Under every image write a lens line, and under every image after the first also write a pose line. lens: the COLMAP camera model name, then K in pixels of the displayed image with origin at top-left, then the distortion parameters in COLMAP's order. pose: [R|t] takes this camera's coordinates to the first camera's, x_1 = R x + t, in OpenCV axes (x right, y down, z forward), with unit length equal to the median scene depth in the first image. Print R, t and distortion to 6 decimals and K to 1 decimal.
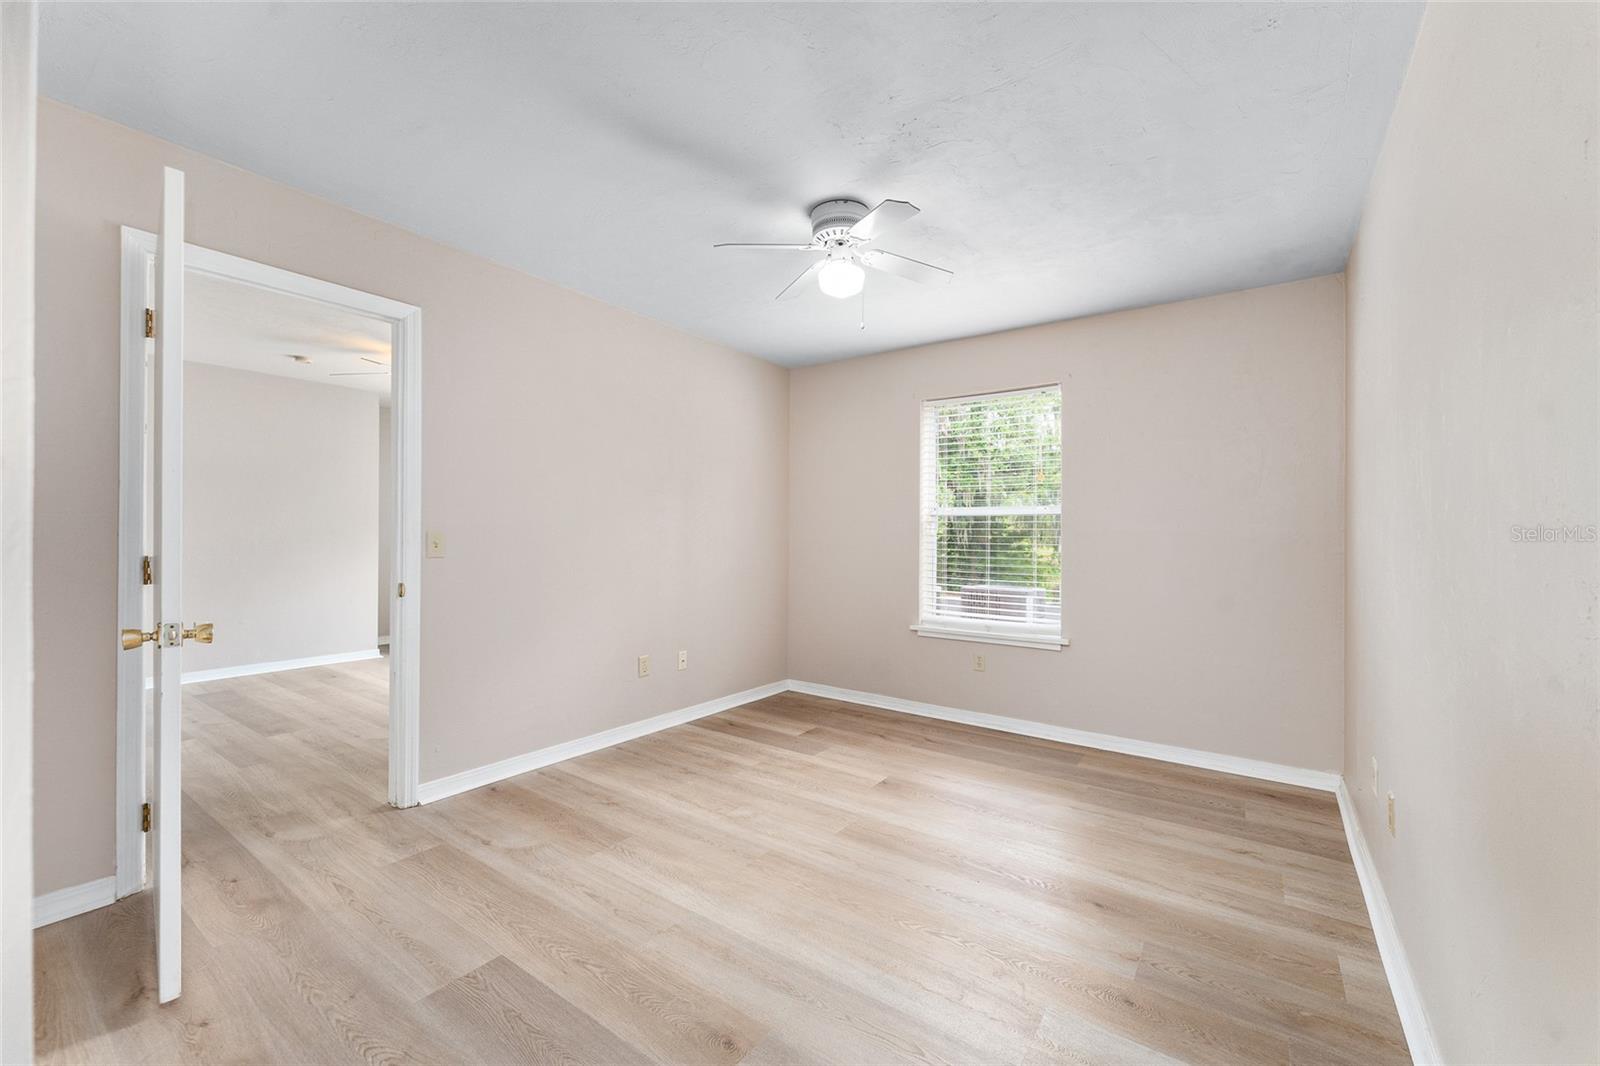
lens RADIAL K [[645.5, 0, 790.1], [0, 645.5, 530.8], [0, 0, 1]] dist [0.000072, -0.001116]
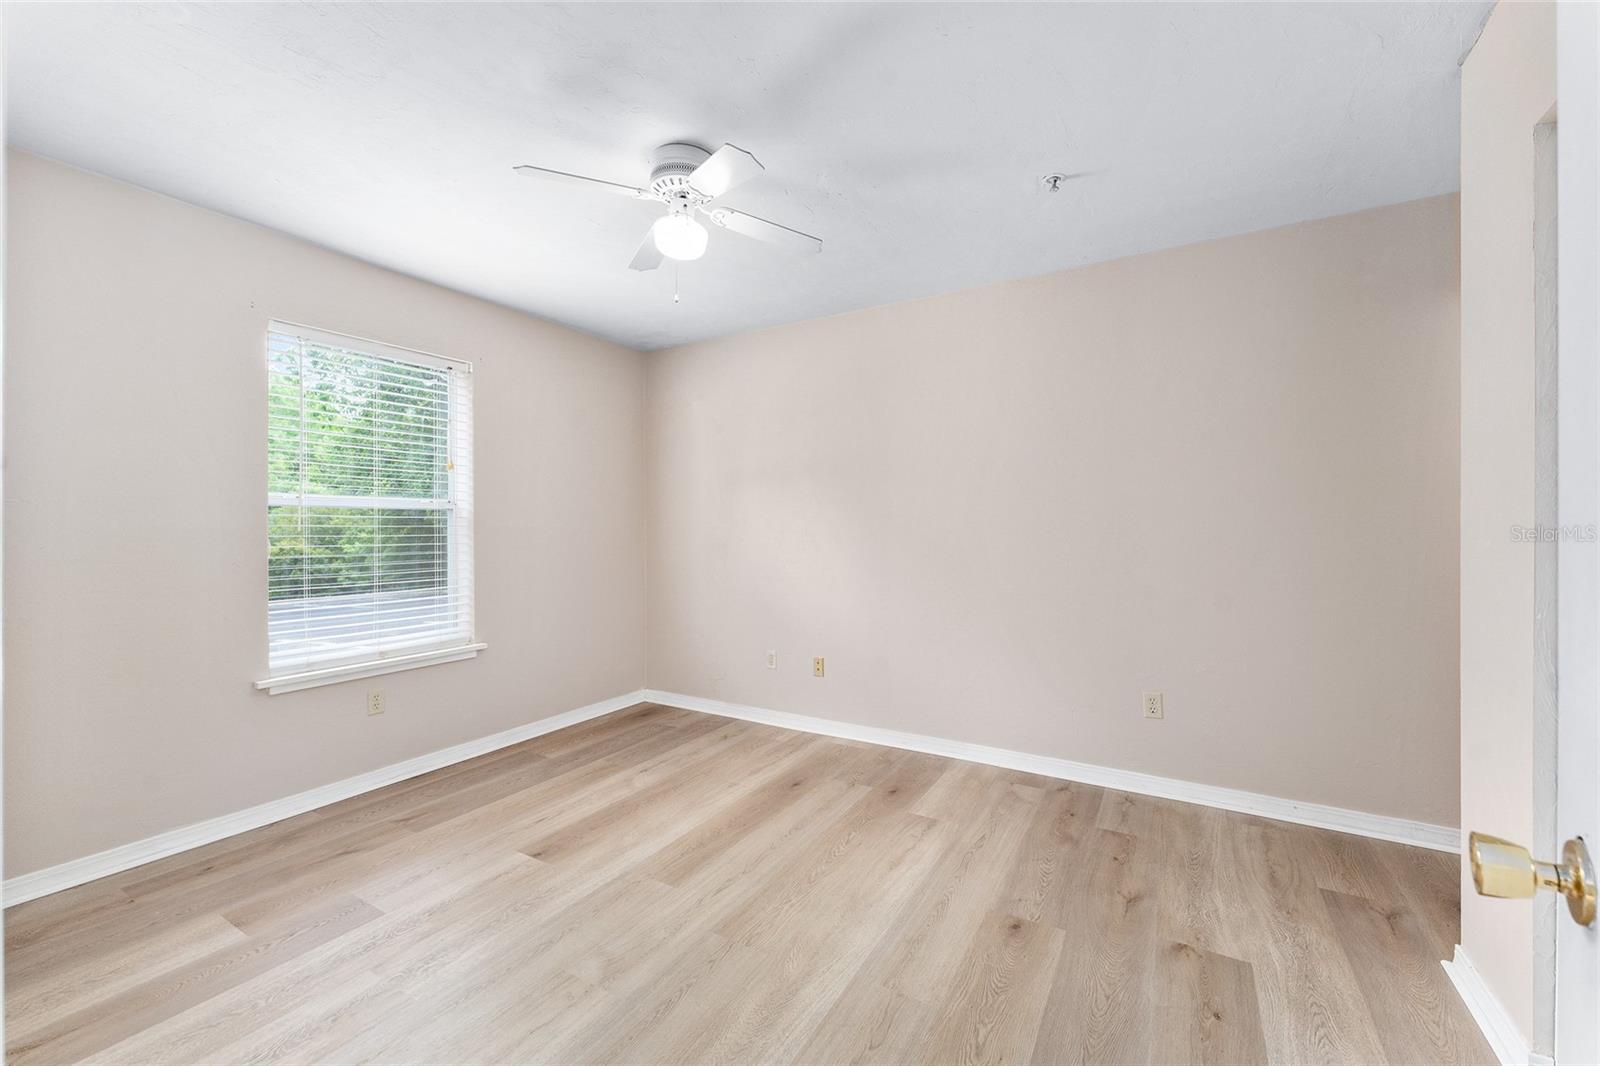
lens RADIAL K [[645.5, 0, 801.9], [0, 645.5, 522.4], [0, 0, 1]] dist [0.000072, -0.001116]
pose [[-0.094149, -0.001300, 0.995557, -0.647218], [-0.000441, 0.999999, 0.001264, -0.010438], [-0.995558, -0.000320, -0.094149, 0.744350]]
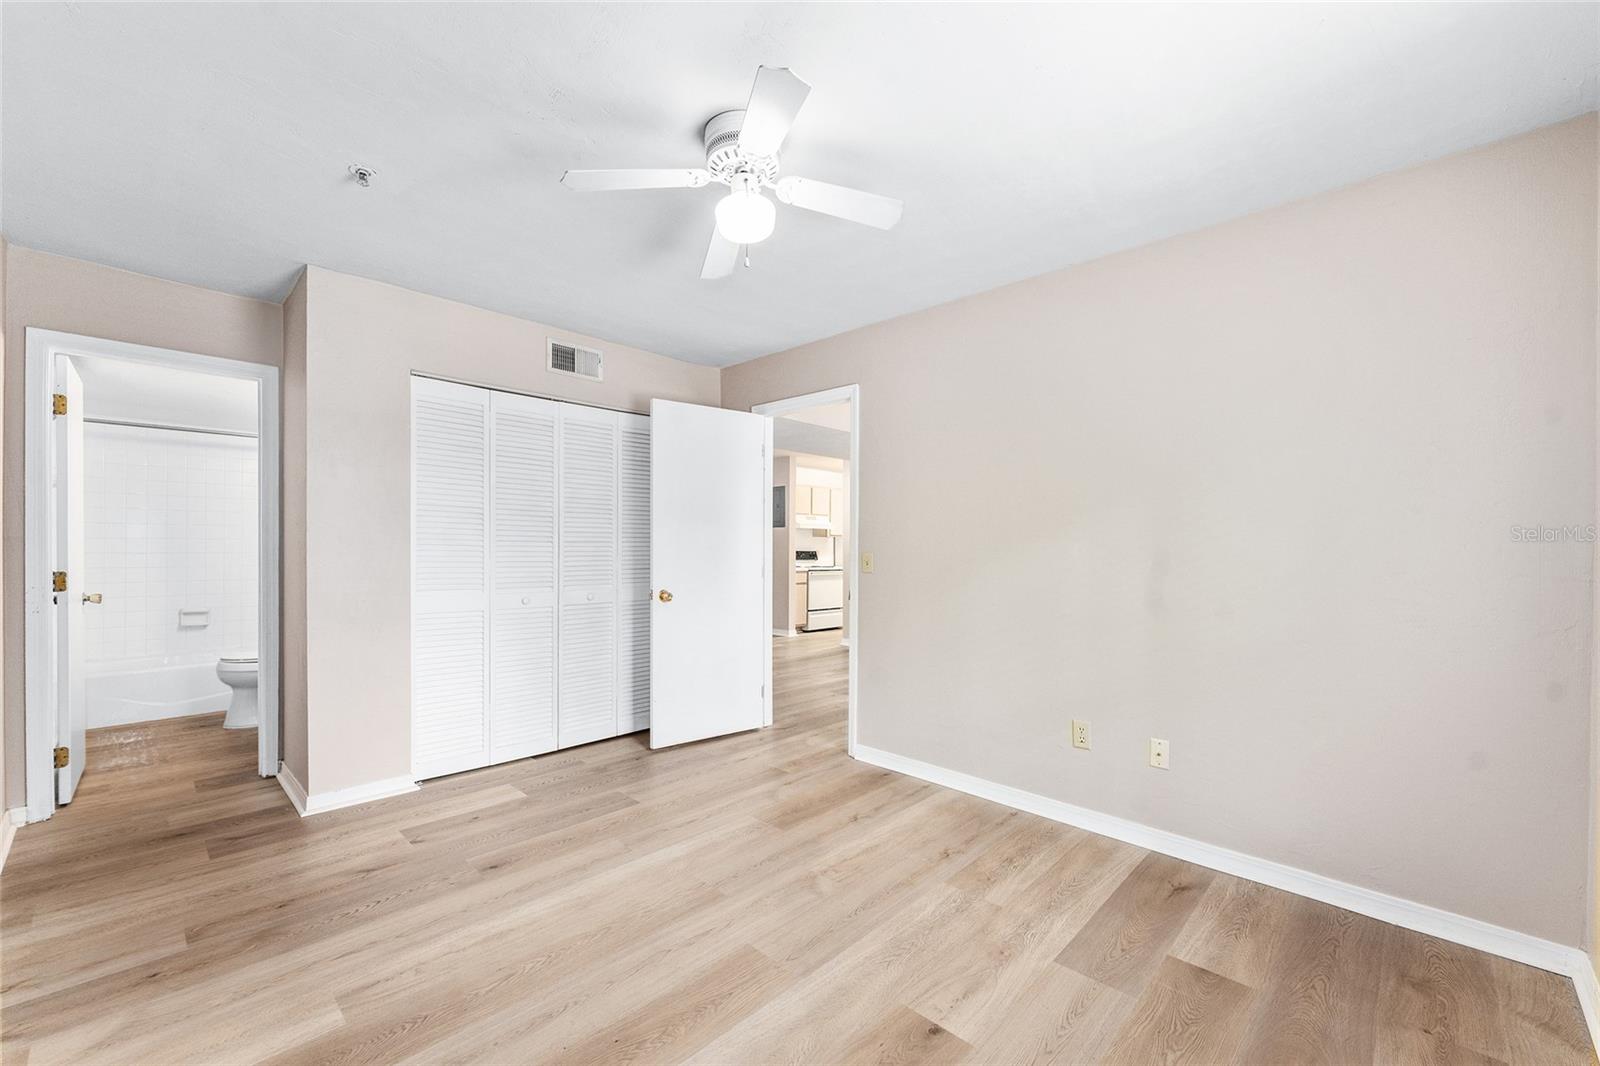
lens RADIAL K [[645.5, 0, 803.4], [0, 645.5, 555.5], [0, 0, 1]] dist [0.000072, -0.001116]
pose [[-0.136016, 0.001197, -0.990706, 0.667235], [-0.006365, 0.999978, 0.002083, 0.005227], [0.990686, 0.006589, -0.136005, 0.948431]]
